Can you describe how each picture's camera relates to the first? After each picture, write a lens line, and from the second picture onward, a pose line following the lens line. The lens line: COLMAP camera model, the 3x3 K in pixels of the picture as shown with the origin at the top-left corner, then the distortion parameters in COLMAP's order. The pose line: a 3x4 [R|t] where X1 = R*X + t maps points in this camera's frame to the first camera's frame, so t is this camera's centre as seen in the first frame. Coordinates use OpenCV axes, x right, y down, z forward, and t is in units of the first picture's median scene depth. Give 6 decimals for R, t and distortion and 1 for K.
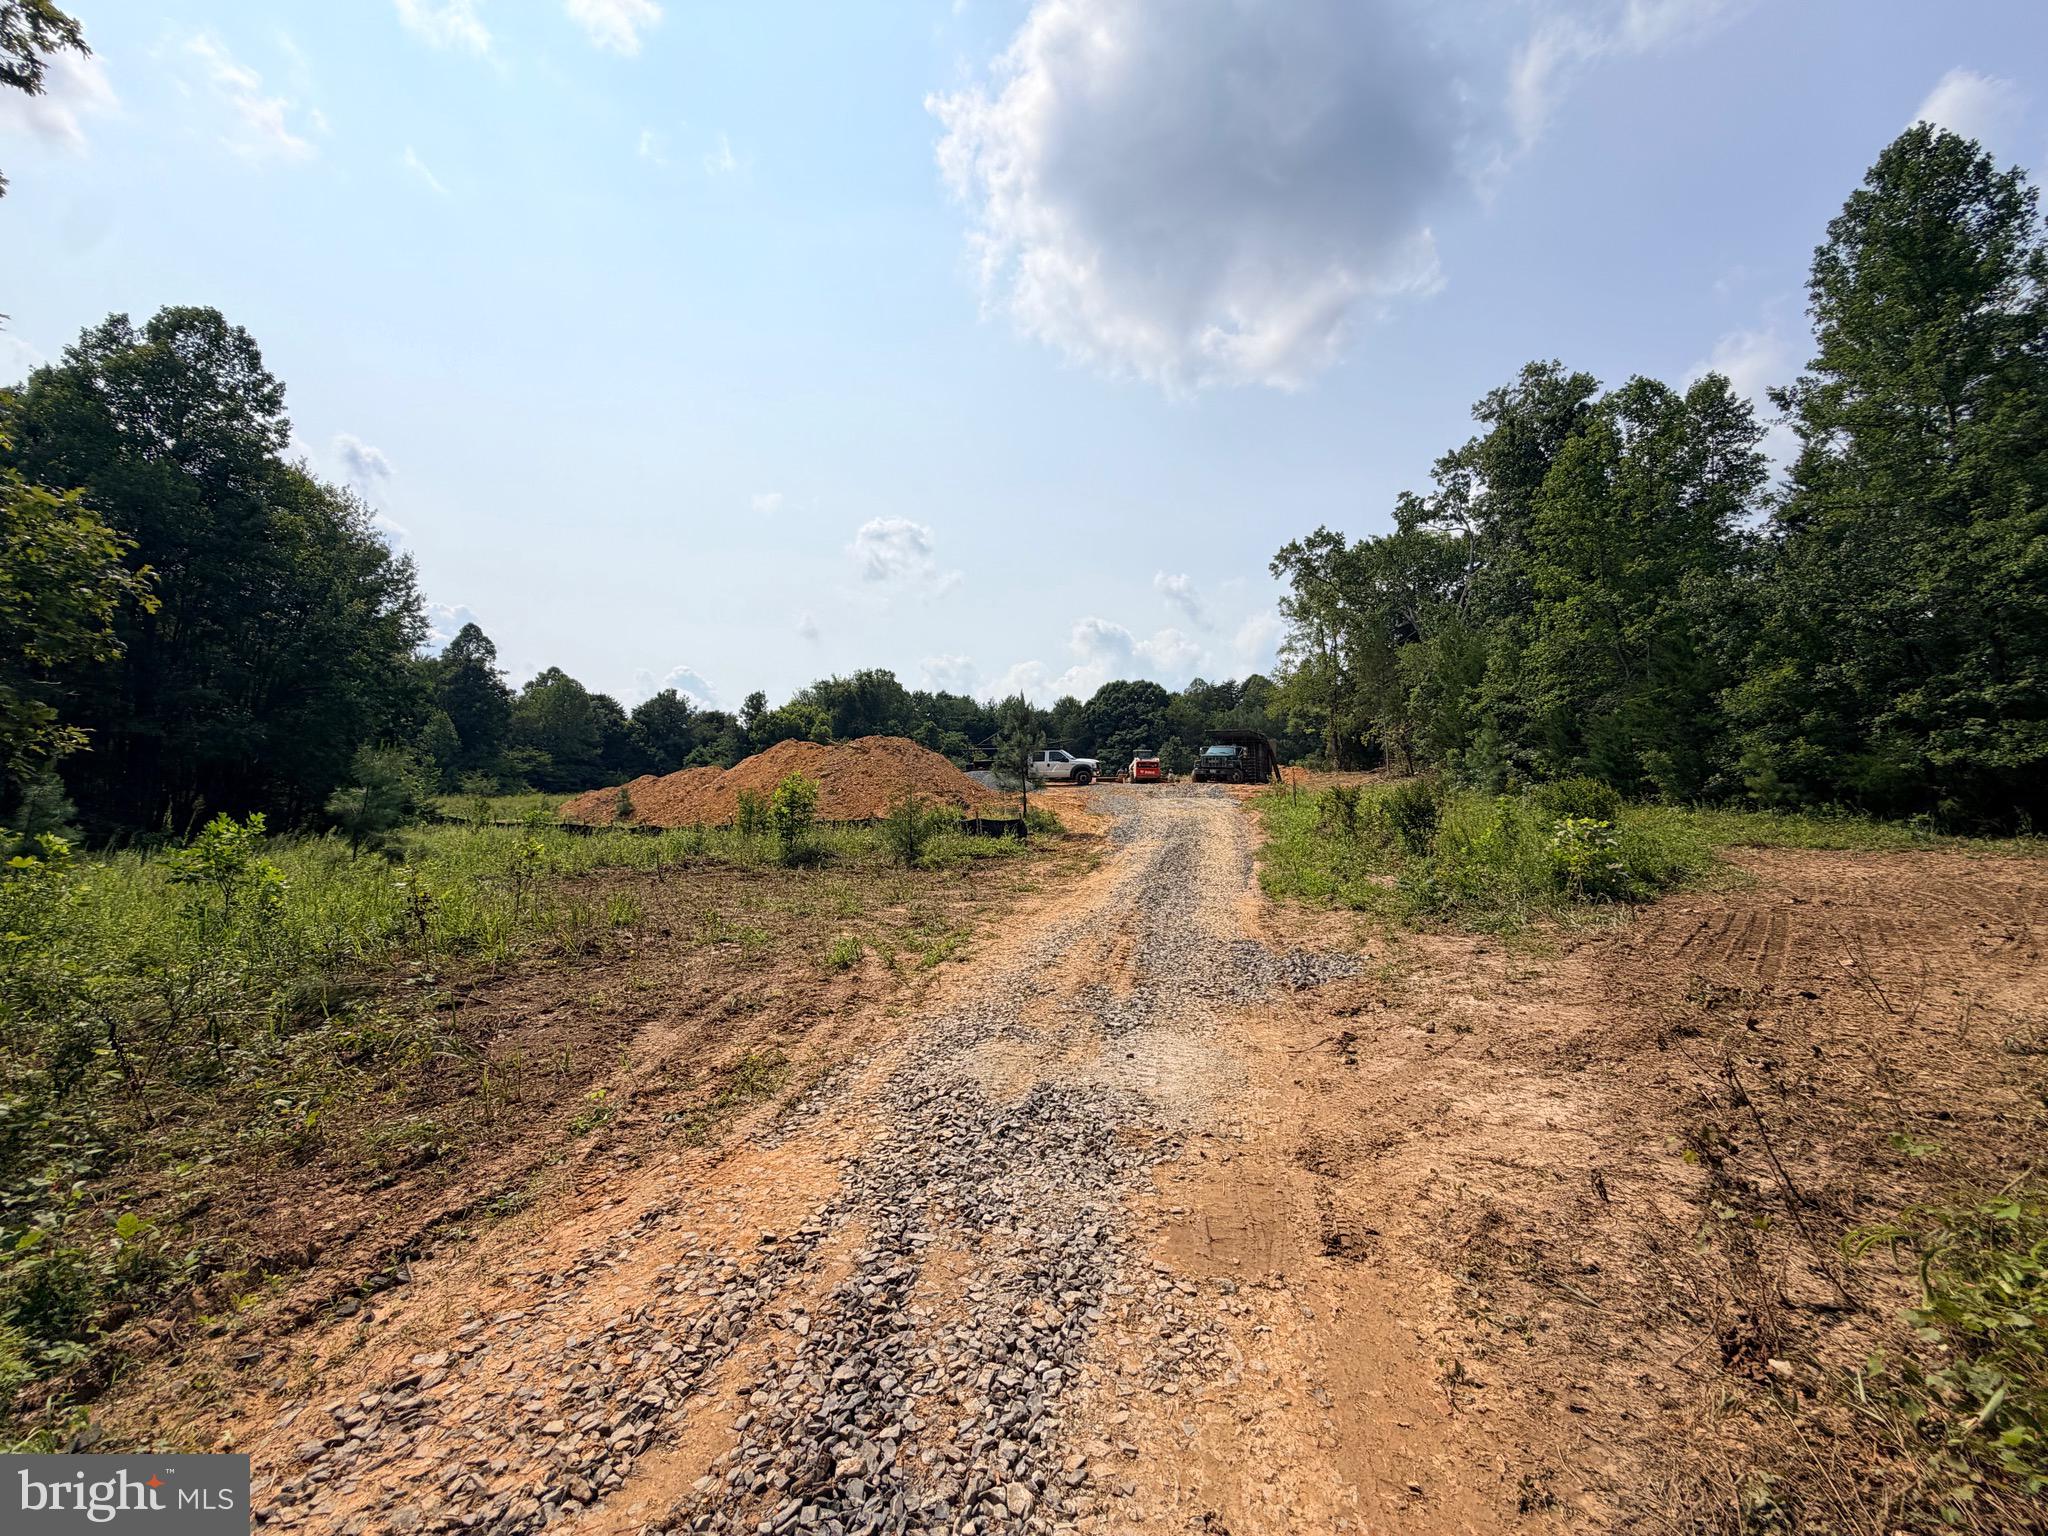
lens RADIAL K [[821.0, 0, 1027.1], [0, 821.0, 757.0], [0, 0, 1]] dist [-0.001104, -0.000036]
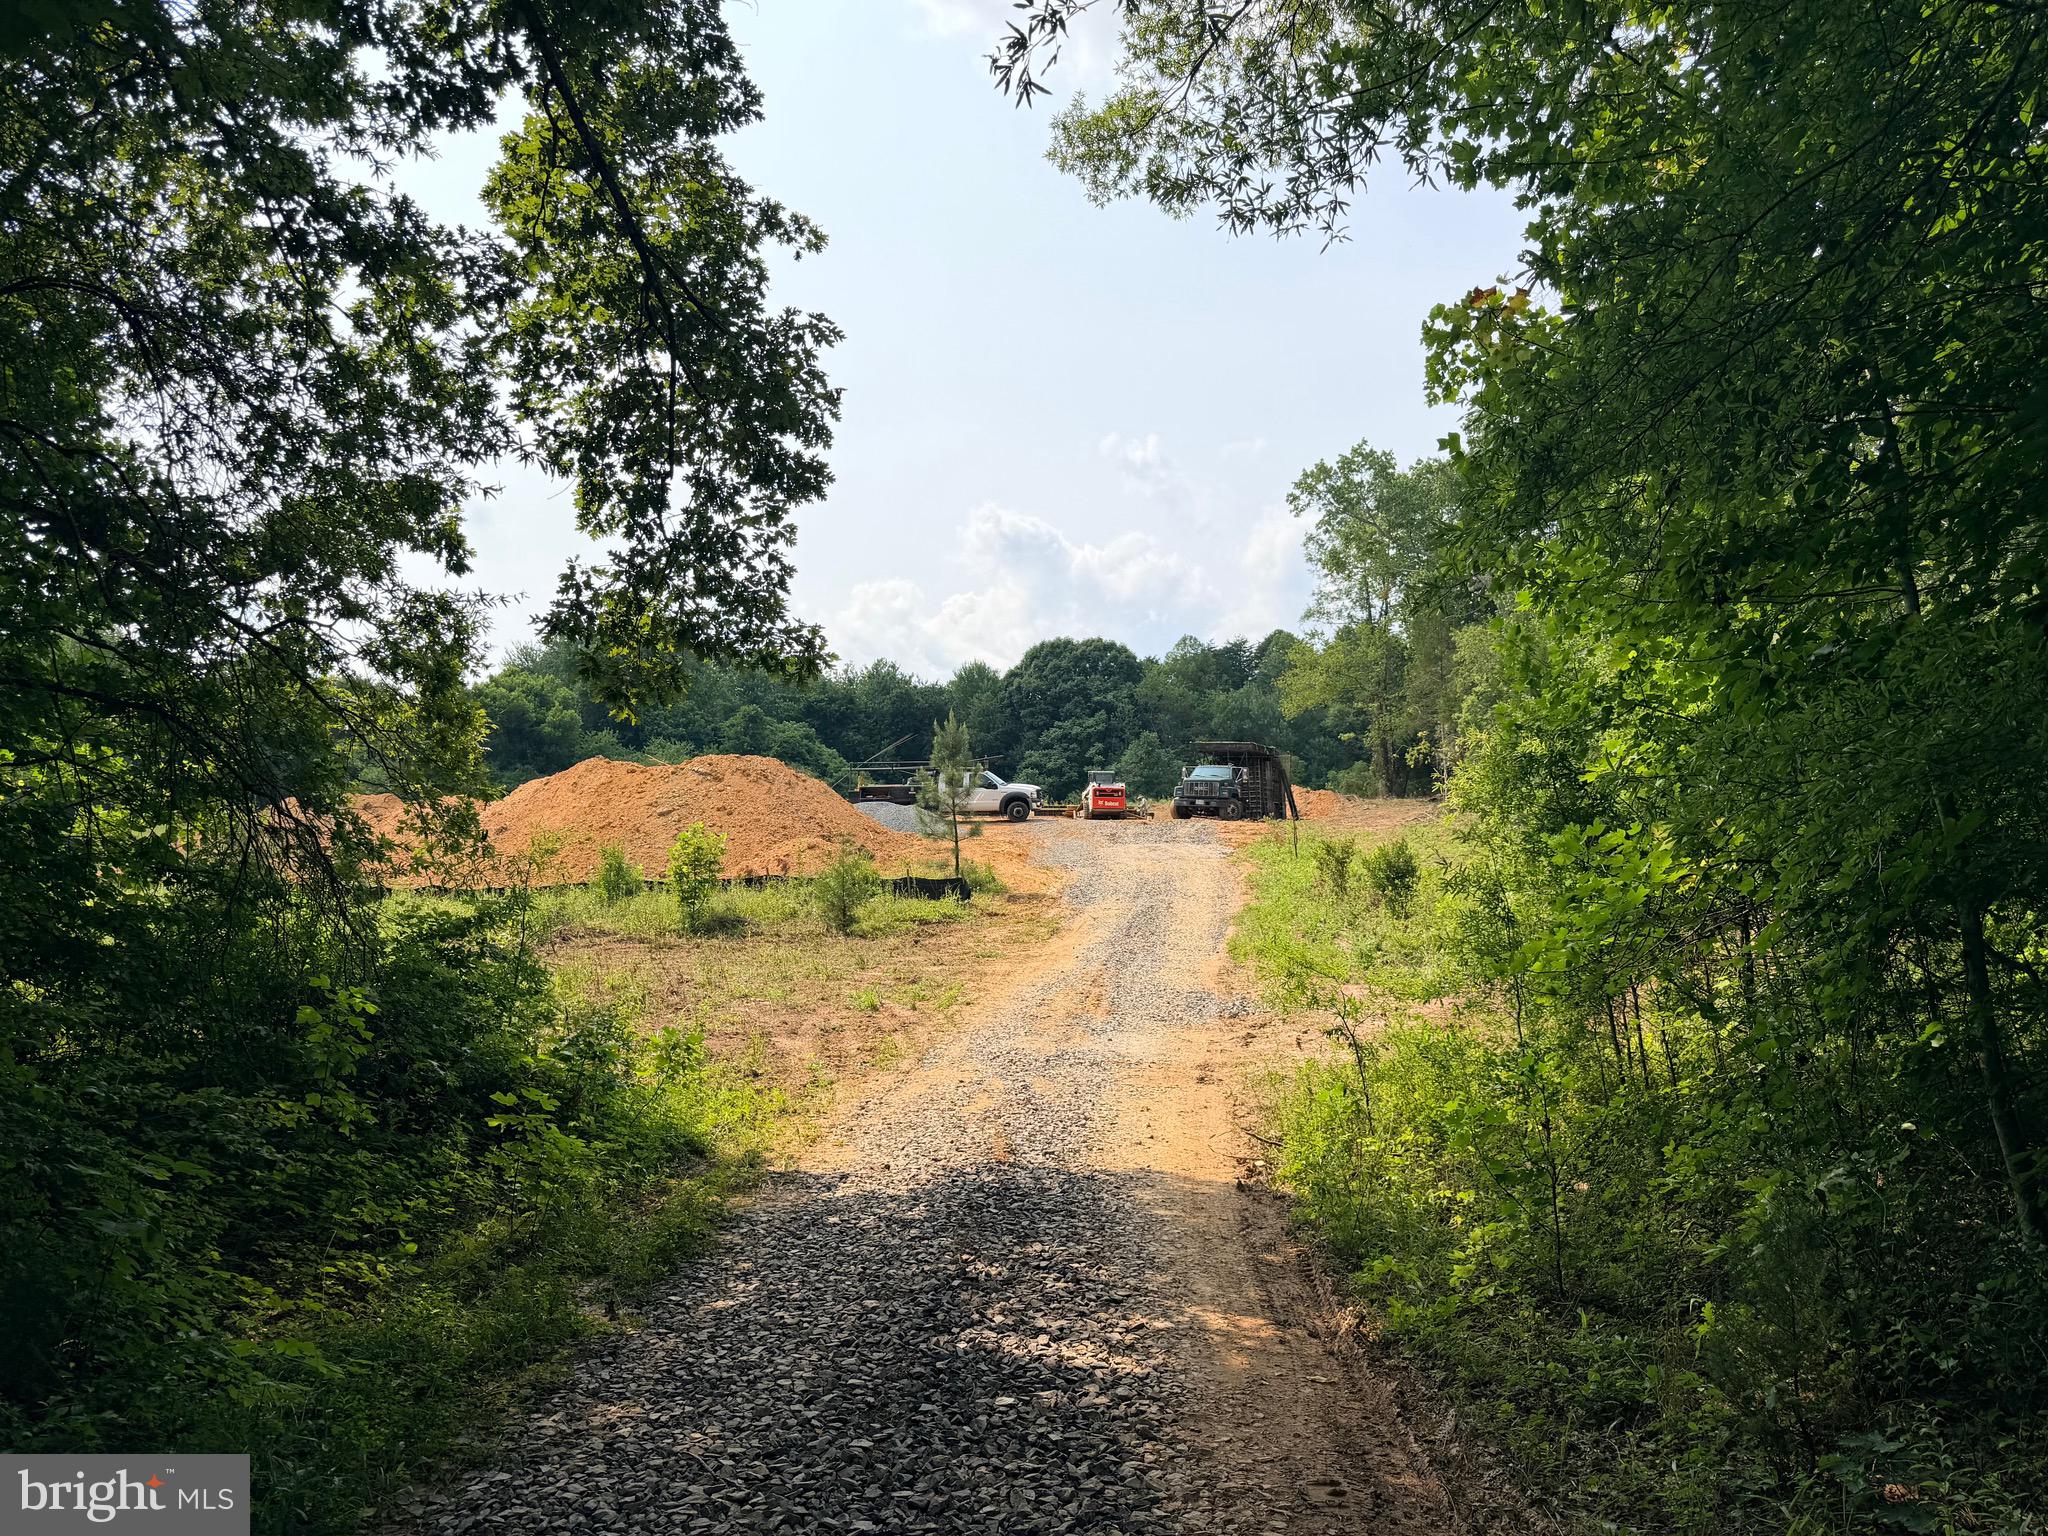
lens RADIAL K [[1356.9, 0, 1024.0], [0, 1356.9, 768.0], [0, 0, 1]] dist [0.067140, -0.000124]
pose [[0.996304, 0.003859, 0.085811, -0.023253], [-0.004294, 0.999979, 0.004889, -0.015645], [-0.085790, -0.005239, 0.996299, -0.140139]]
